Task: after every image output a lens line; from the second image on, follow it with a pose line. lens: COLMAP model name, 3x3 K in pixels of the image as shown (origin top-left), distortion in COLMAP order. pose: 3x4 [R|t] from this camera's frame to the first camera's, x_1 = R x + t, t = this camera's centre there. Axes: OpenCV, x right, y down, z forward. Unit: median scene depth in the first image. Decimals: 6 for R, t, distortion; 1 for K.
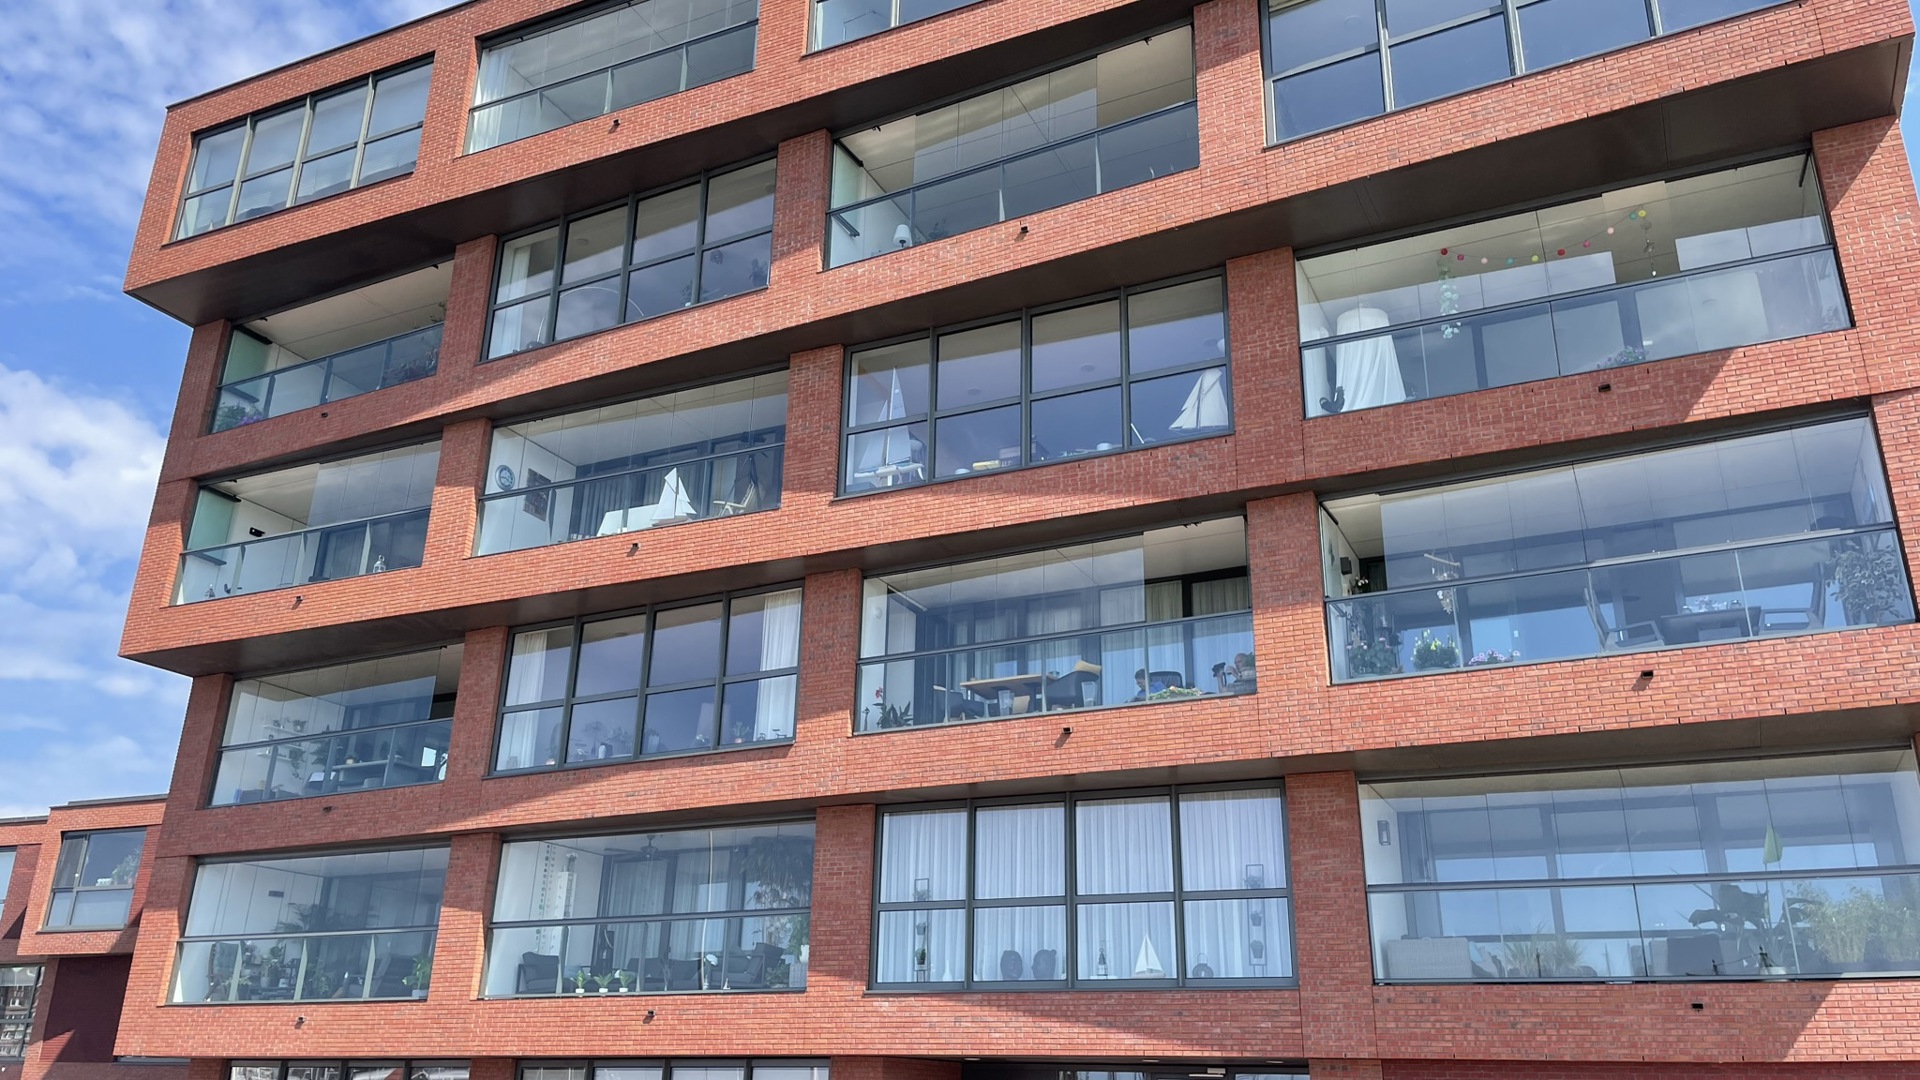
lens RADIAL K [[1438.3, 0, 960.5], [0, 1438.3, 582.0], [0, 0, 1]] dist [0.070785, -0.115079]
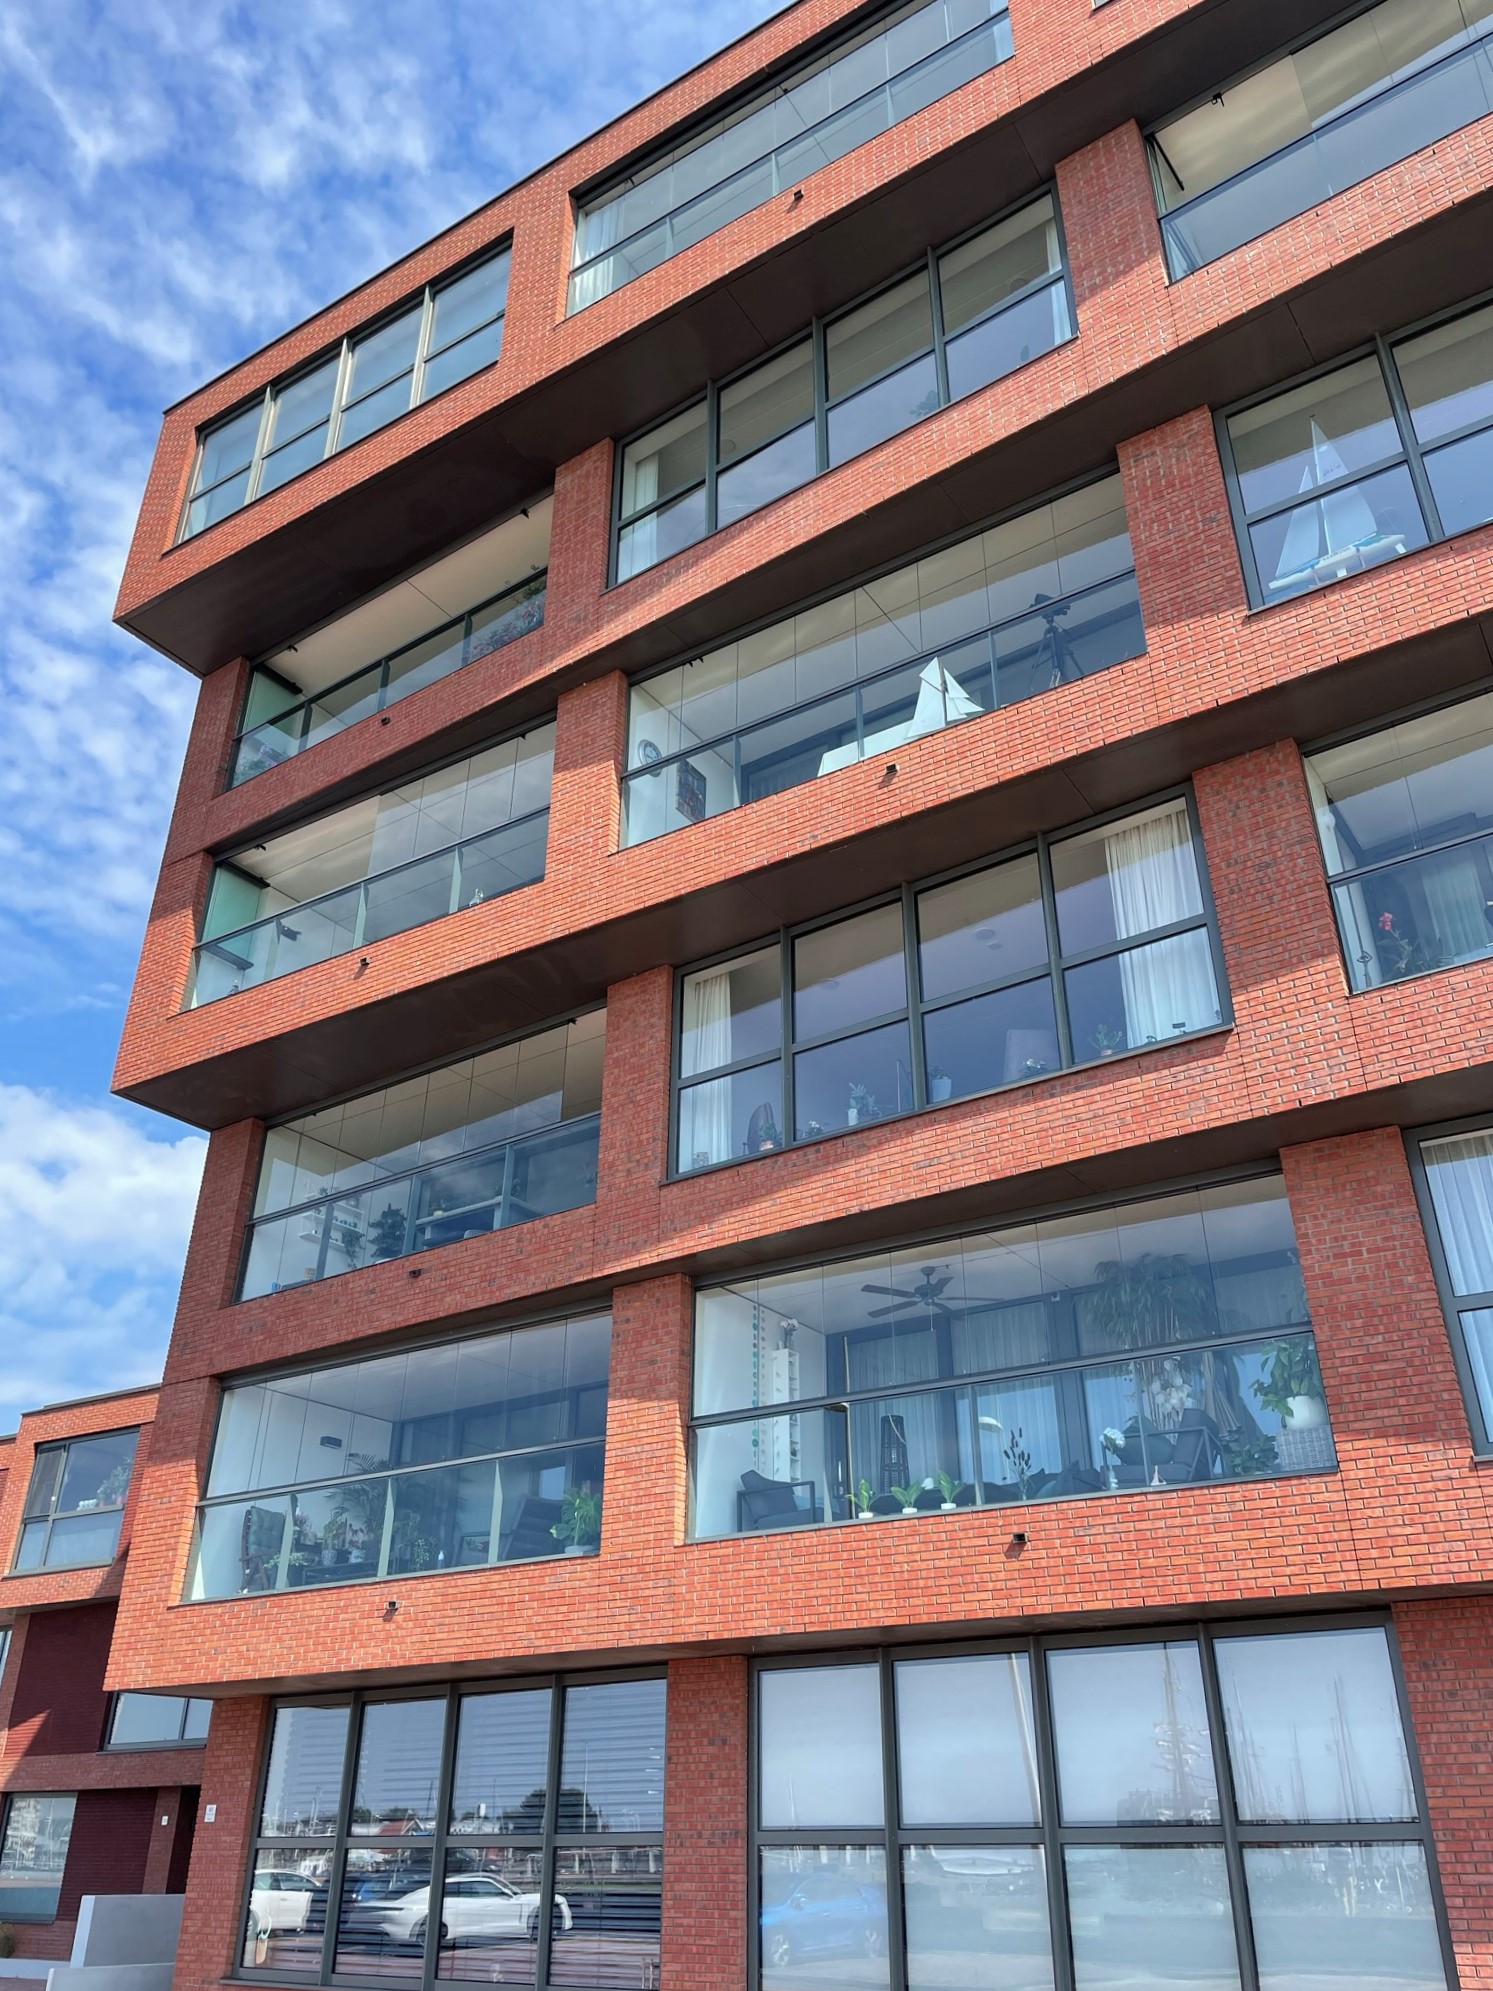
lens RADIAL K [[1557.3, 0, 746.5], [0, 1557.3, 995.5], [0, 0, 1]] dist [0.080079, -0.137470]
pose [[0.988180, -0.087693, -0.125738, -0.189468], [0.067479, 0.985313, -0.156861, 0.153652], [0.137647, 0.146522, 0.979584, 0.313497]]
